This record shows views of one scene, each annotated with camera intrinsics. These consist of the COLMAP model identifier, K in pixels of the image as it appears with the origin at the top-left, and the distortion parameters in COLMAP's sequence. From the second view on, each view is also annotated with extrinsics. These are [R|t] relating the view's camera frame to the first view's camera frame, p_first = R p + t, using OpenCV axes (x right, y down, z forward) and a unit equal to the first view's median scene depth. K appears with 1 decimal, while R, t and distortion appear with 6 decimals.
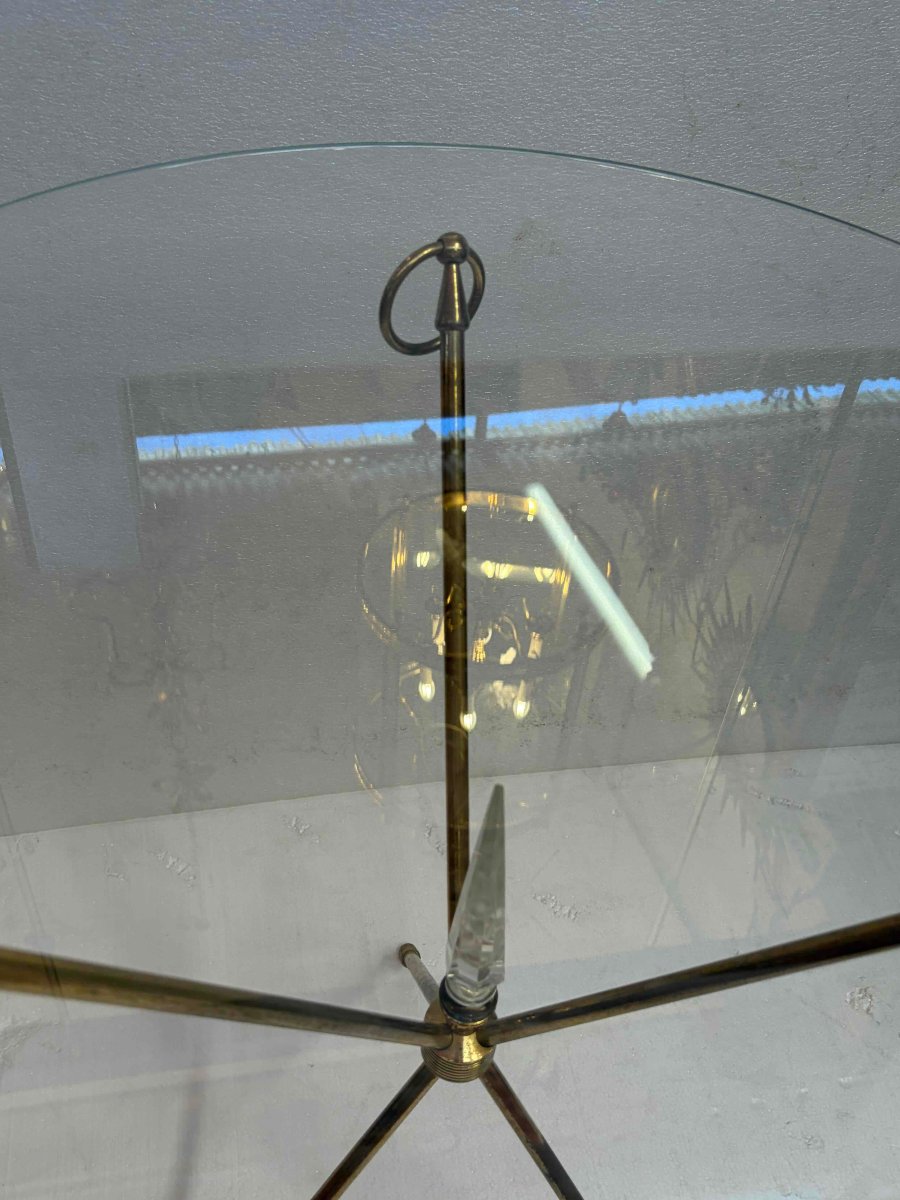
lens RADIAL K [[1199.7, 0, 433.5], [0, 1199.7, 600.3], [0, 0, 1]] dist [0.012460, 0.000000]
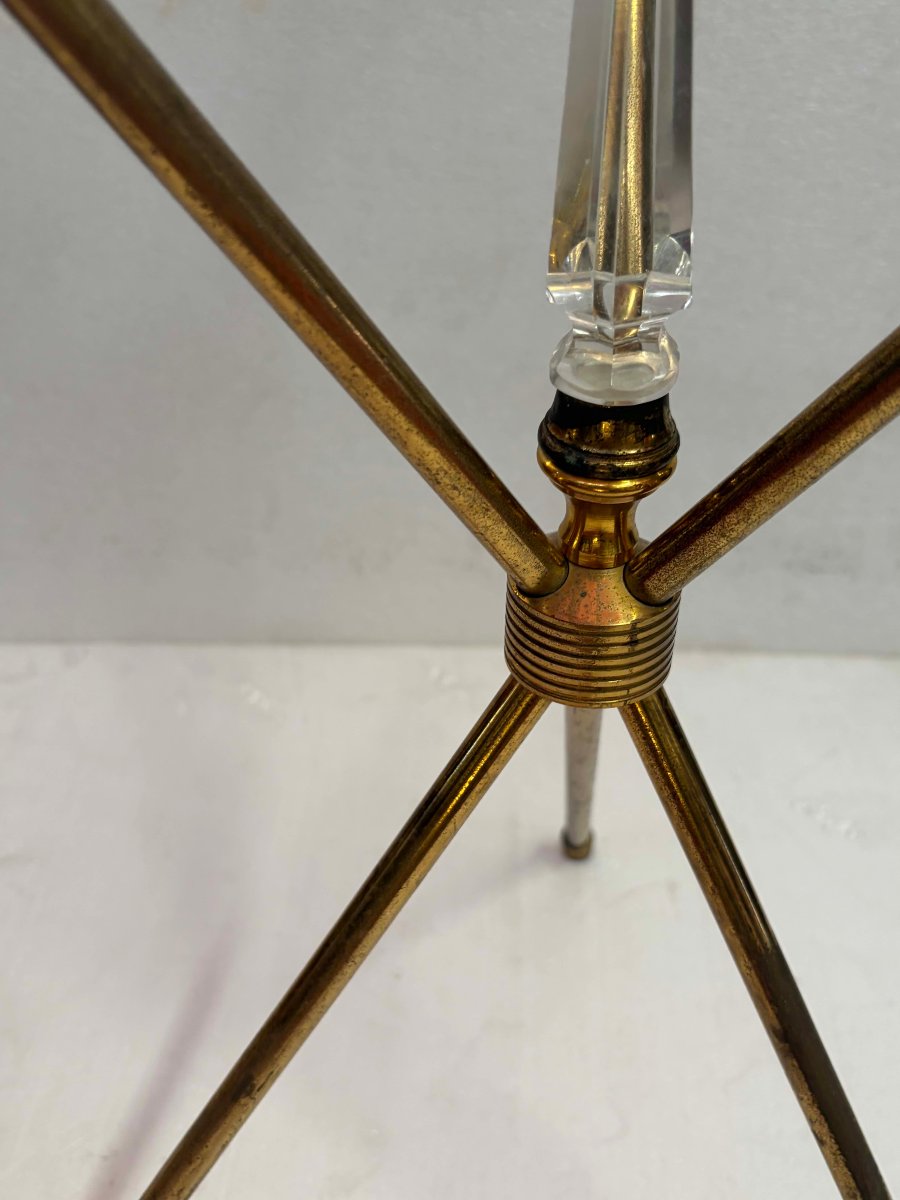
lens RADIAL K [[1199.7, 0, 452.1], [0, 1199.7, 605.8], [0, 0, 1]] dist [0.012460, 0.000000]
pose [[0.974289, 0.067269, -0.215024, 0.041127], [-0.101539, 0.983069, -0.152531, 0.271370], [0.201123, 0.170443, 0.964624, 0.354793]]
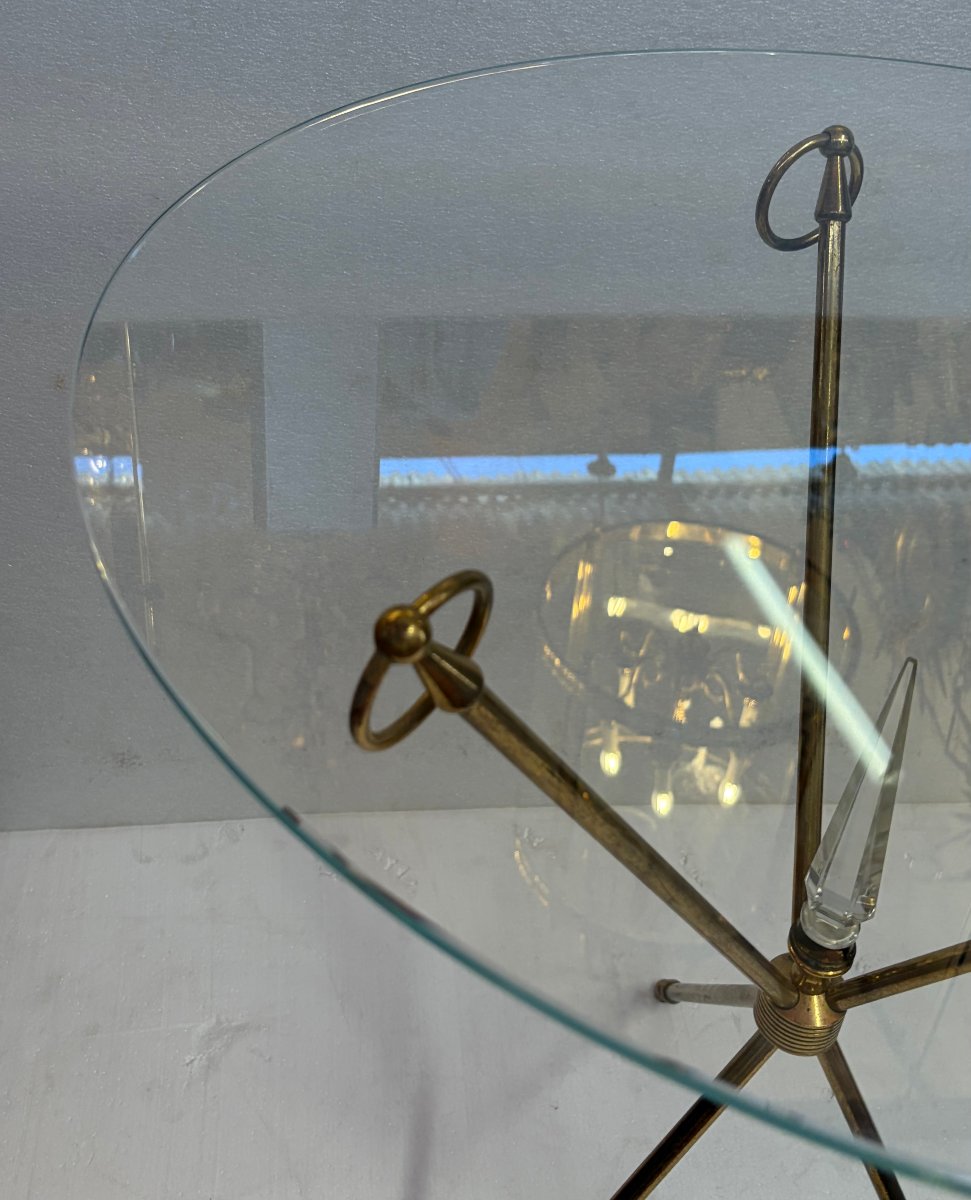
lens RADIAL K [[1472.0, 0, 412.0], [0, 1472.0, 471.7], [0, 0, 1]] dist [0.054364, 0.000000]
pose [[0.992629, 0.048381, -0.111115, -0.100021], [-0.064740, 0.986761, -0.148698, 0.098335], [0.102449, 0.154795, 0.982620, -0.106788]]
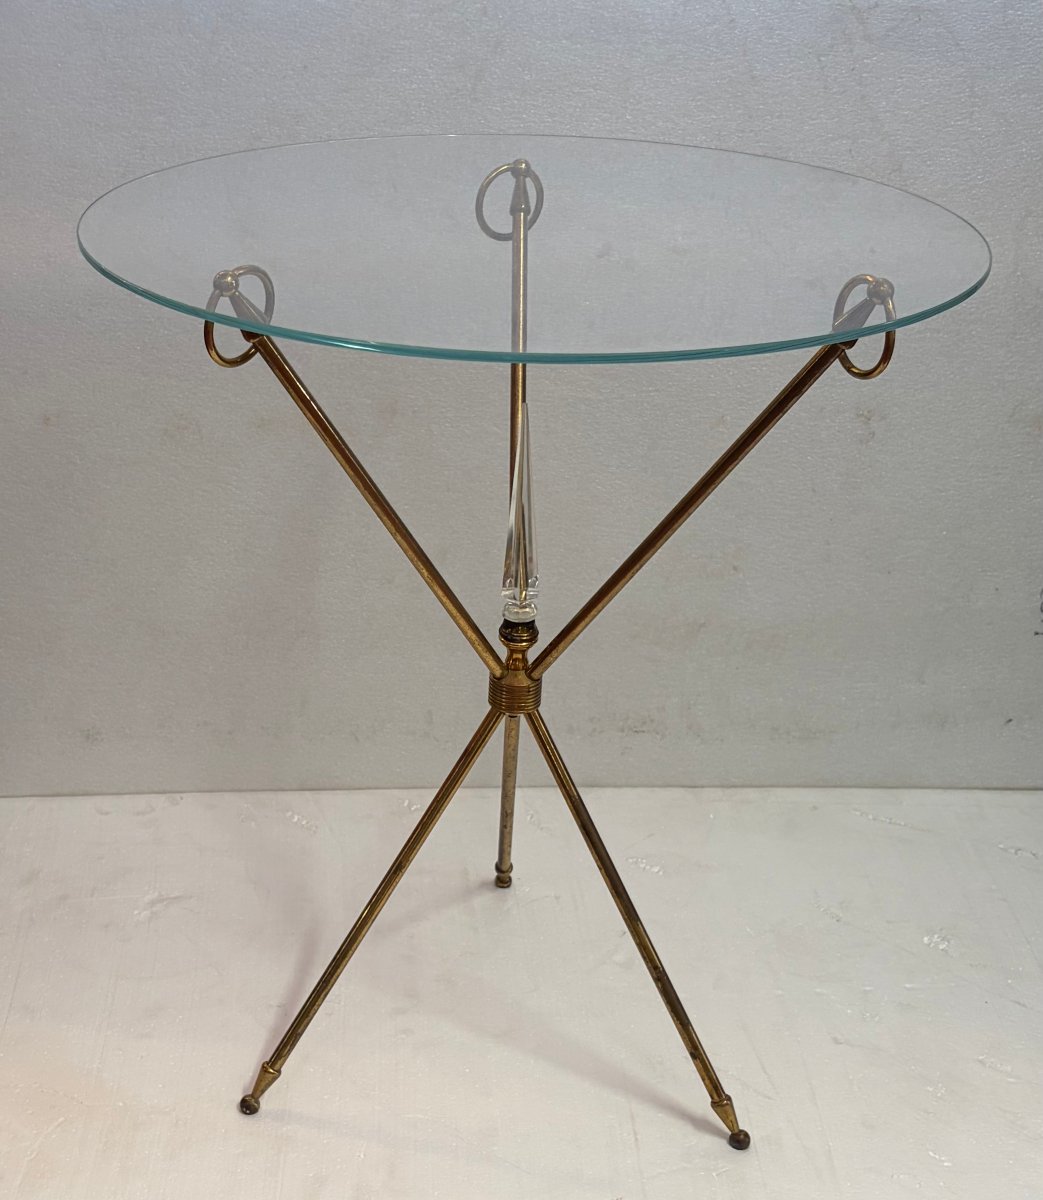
lens RADIAL K [[1896.7, 0, 376.3], [0, 1896.7, 686.8], [0, 0, 1]] dist [0.118338, 0.000000]
pose [[0.988657, 0.009608, -0.149883, 0.122045], [-0.056365, 0.948745, -0.310975, 0.670824], [0.139213, 0.315895, 0.938525, -0.707342]]
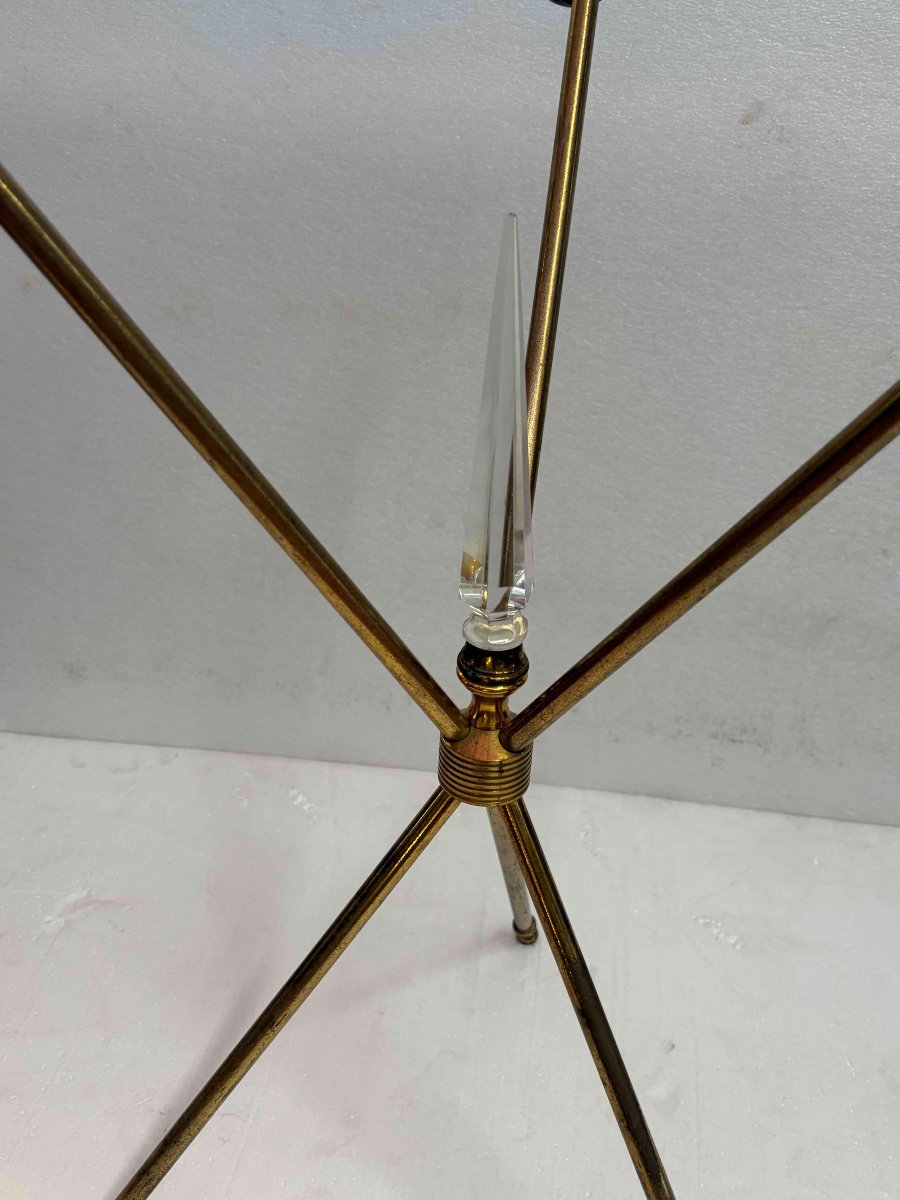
lens RADIAL K [[1199.7, 0, 449.7], [0, 1199.7, 594.7], [0, 0, 1]] dist [0.012460, 0.000000]
pose [[0.953680, 0.118853, -0.276349, 0.130047], [-0.194007, 0.945073, -0.263056, 0.300002], [0.229905, 0.304485, 0.924355, 0.137585]]
